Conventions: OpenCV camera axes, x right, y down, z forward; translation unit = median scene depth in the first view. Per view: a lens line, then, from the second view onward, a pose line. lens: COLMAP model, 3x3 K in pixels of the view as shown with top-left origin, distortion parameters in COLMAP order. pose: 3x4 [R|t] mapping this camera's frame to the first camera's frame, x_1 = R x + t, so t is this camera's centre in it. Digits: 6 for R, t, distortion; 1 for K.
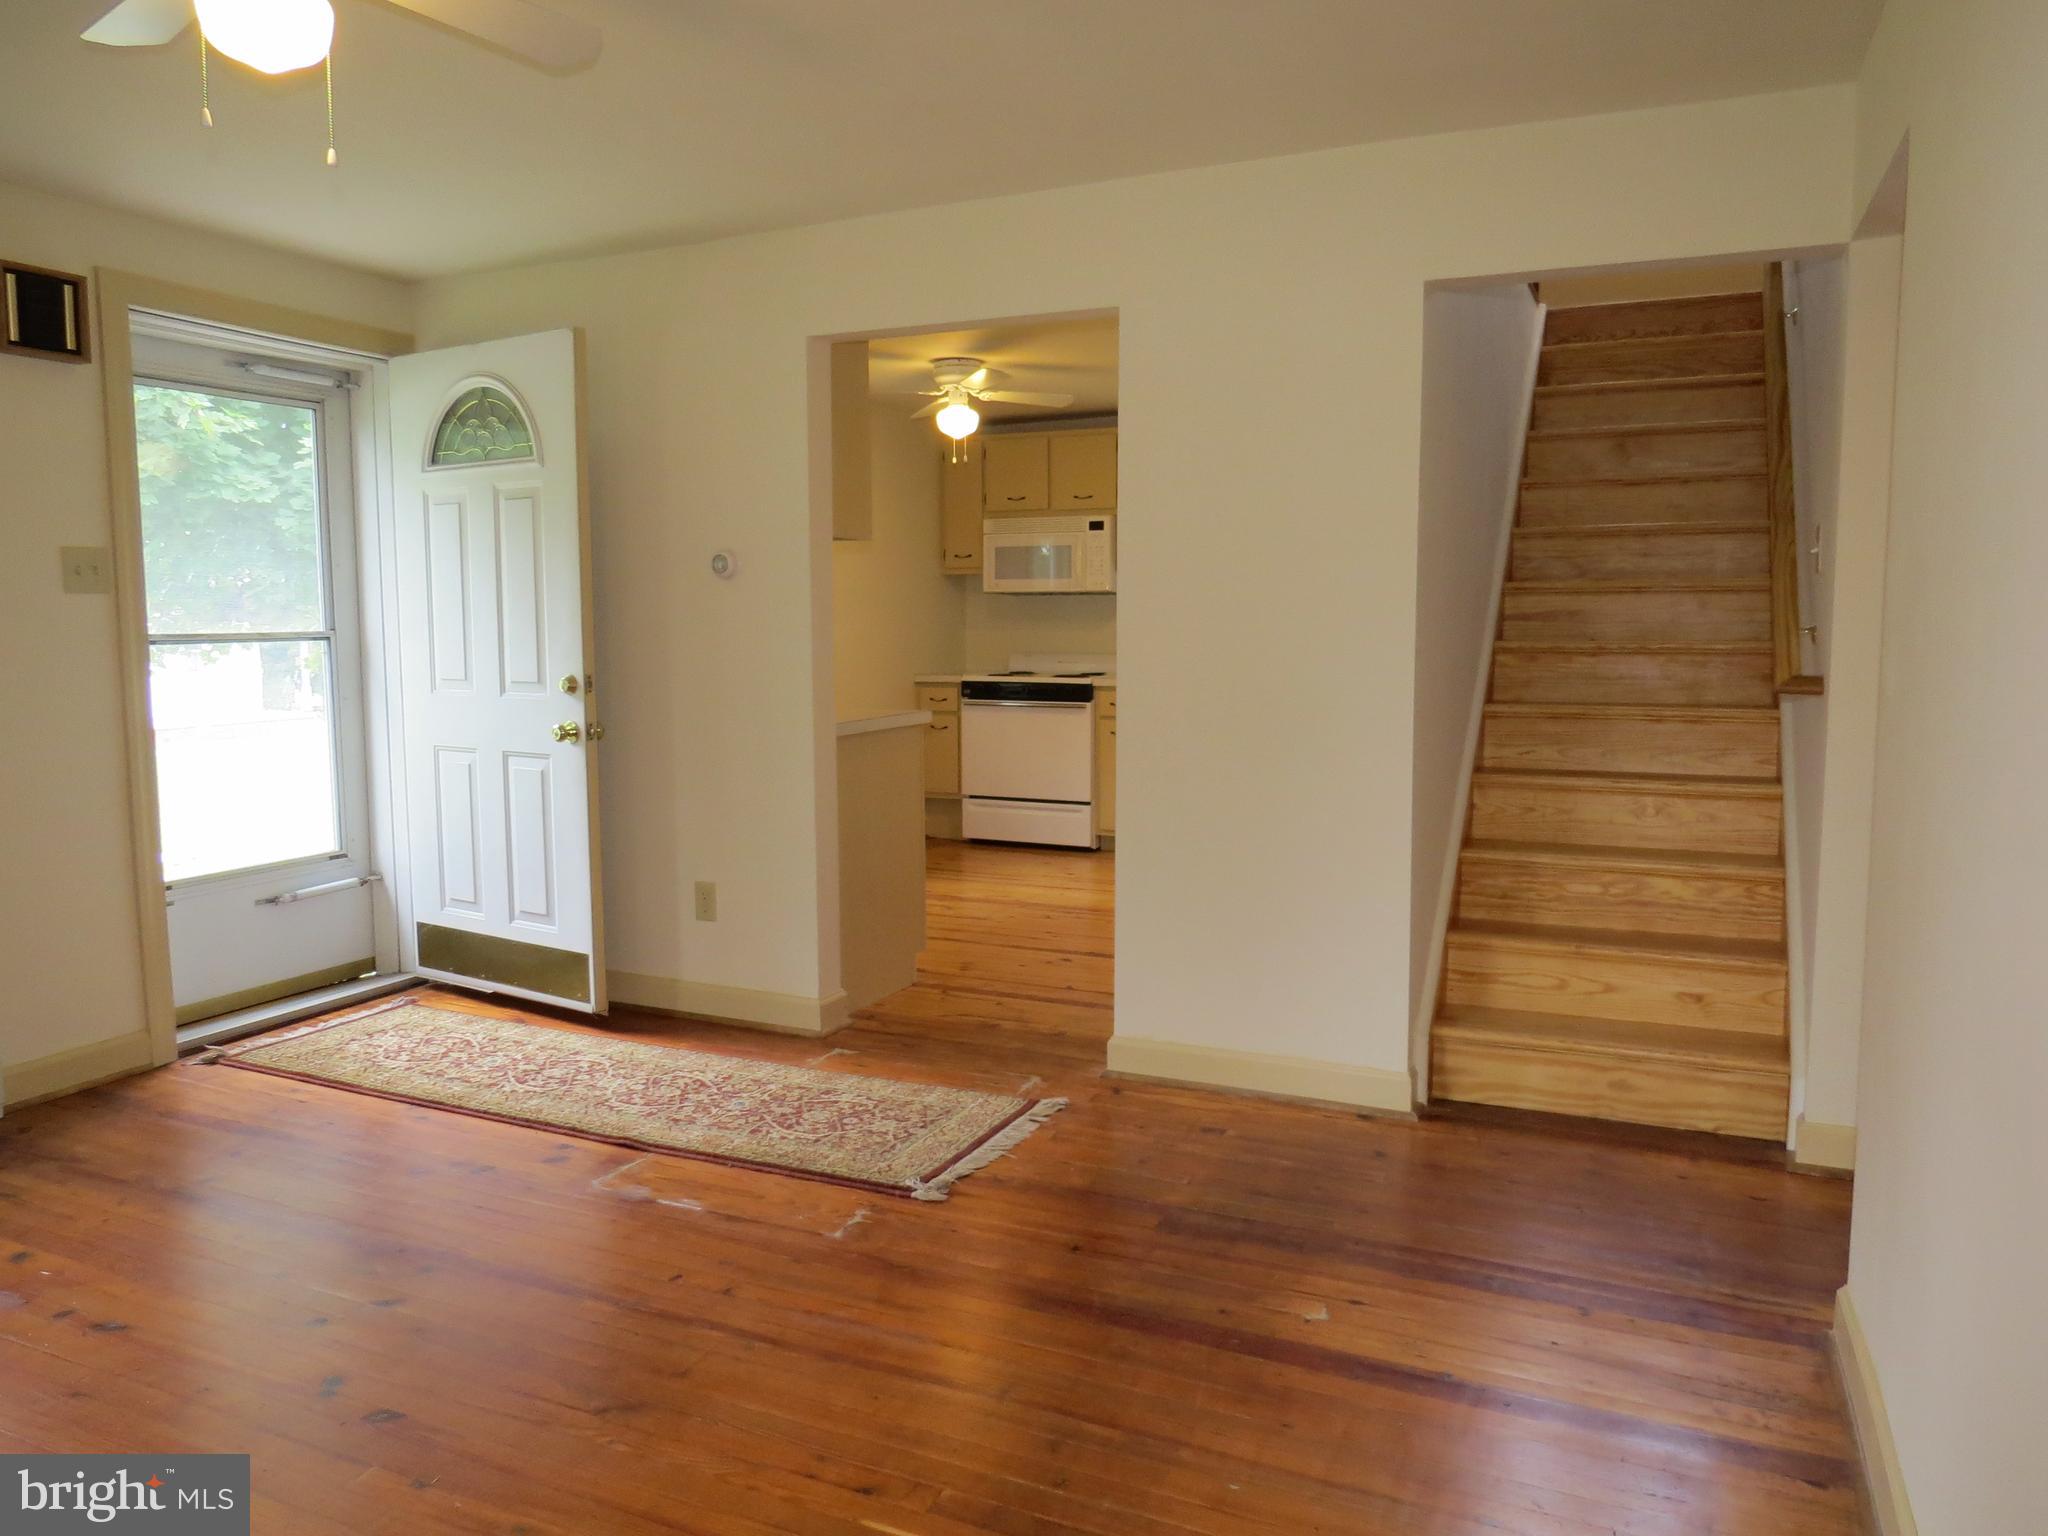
lens RADIAL K [[1448.9, 0, 1025.9], [0, 1448.9, 763.1], [0, 0, 1]] dist [-0.028232, 0.011035]
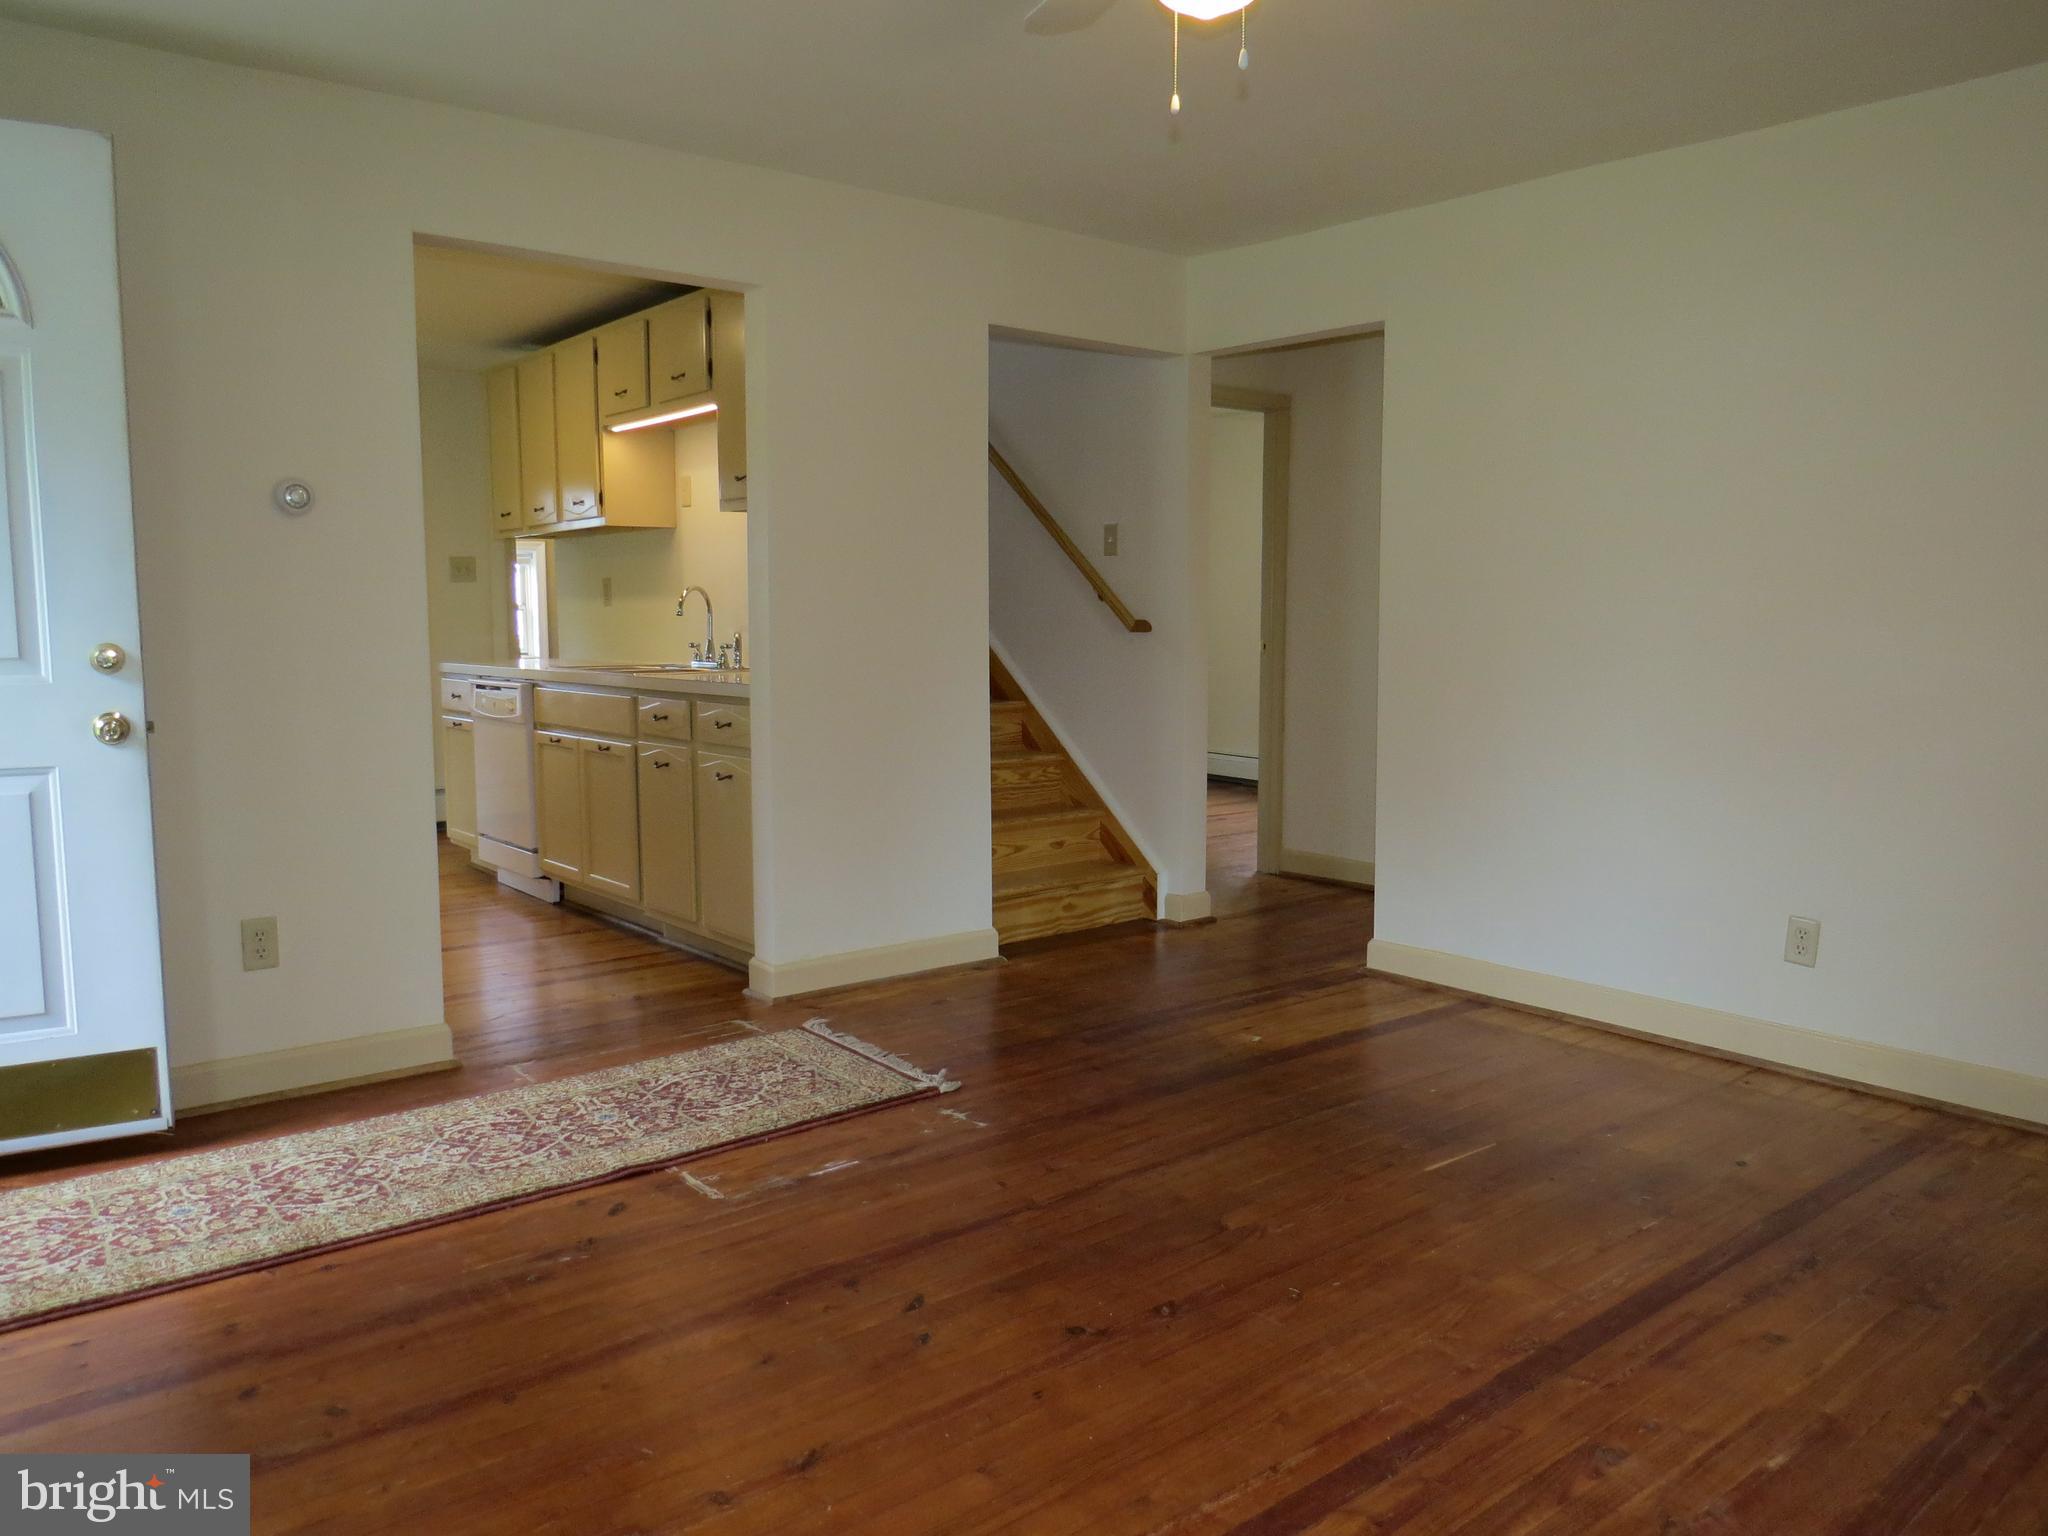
lens RADIAL K [[1448.9, 0, 1027.7], [0, 1448.9, 772.6], [0, 0, 1]] dist [-0.028232, 0.011035]
pose [[0.443098, -0.098016, 0.891099, -0.848788], [0.090301, 0.993829, 0.064414, -0.006593], [-0.891914, 0.051925, 0.449215, 0.363626]]
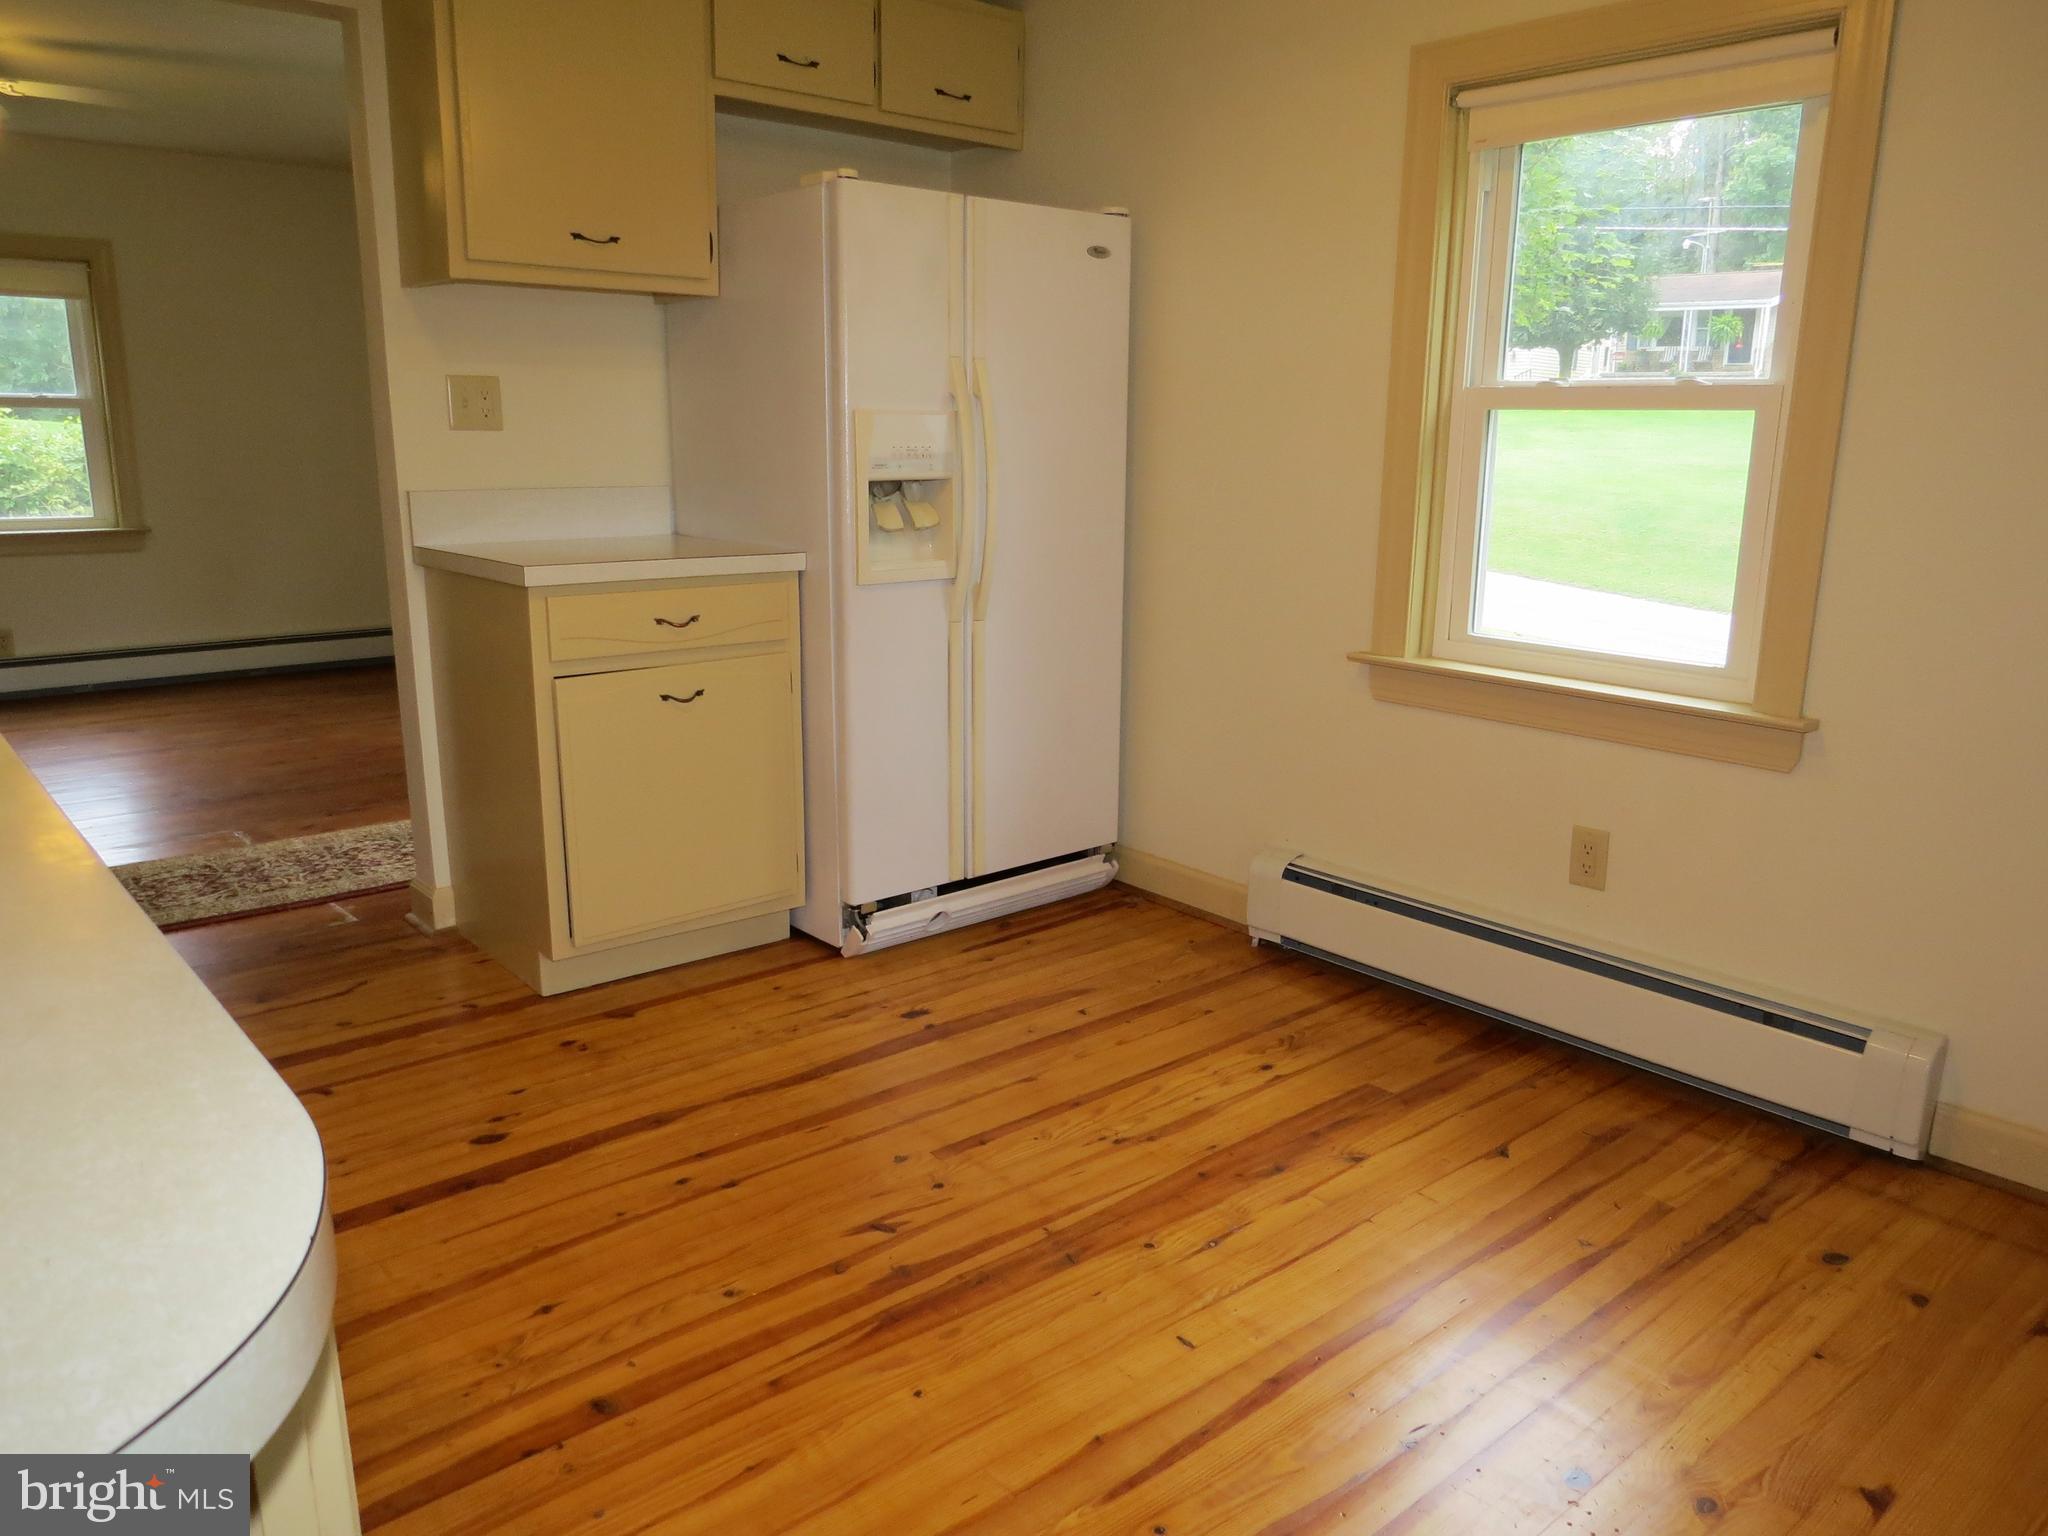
lens RADIAL K [[1448.9, 0, 1023.6], [0, 1448.9, 771.4], [0, 0, 1]] dist [-0.028232, 0.011035]
pose [[-0.423614, 0.210089, -0.881144, 0.483888], [-0.097065, 0.956605, 0.274746, -0.174705], [0.900628, 0.201914, -0.384839, 1.876099]]
